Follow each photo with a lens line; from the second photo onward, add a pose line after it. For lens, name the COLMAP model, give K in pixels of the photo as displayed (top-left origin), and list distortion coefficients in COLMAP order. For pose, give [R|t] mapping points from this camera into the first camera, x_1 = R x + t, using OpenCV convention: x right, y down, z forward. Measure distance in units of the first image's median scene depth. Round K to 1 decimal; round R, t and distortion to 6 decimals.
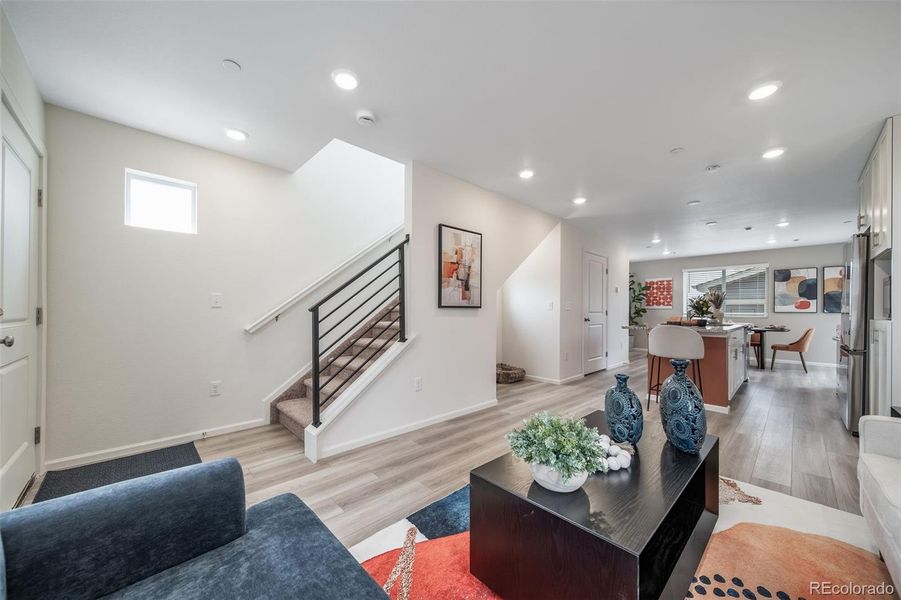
lens RADIAL K [[325.2, 0, 440.0], [0, 325.2, 309.7], [0, 0, 1]] dist [-0.000391, -0.000033]
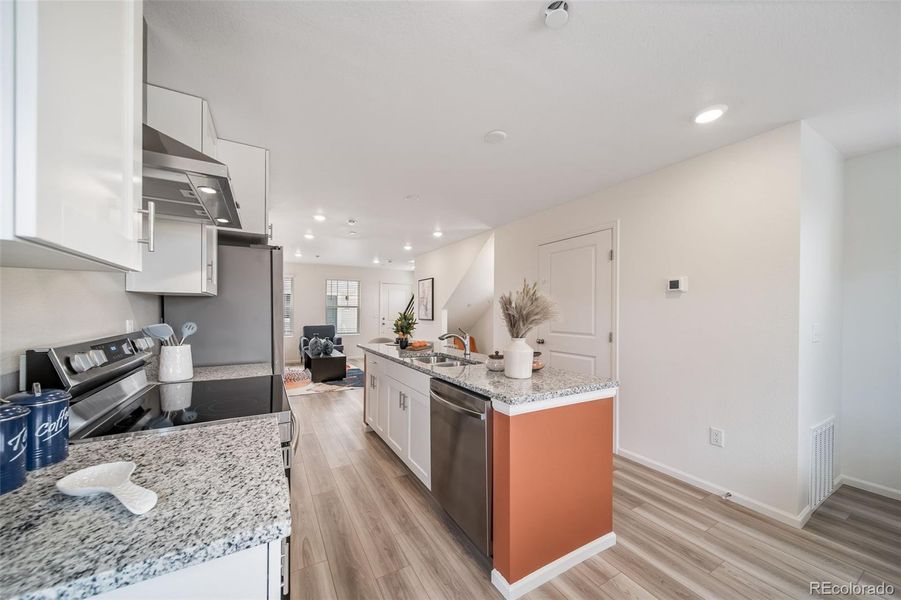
lens RADIAL K [[316.8, 0, 443.6], [0, 316.8, 311.7], [0, 0, 1]] dist [0.001328, -0.000084]
pose [[-0.228128, -0.005437, -0.973616, 1.863340], [-0.002794, 0.999984, -0.004929, -0.043723], [0.973627, 0.001596, -0.228139, 1.529809]]
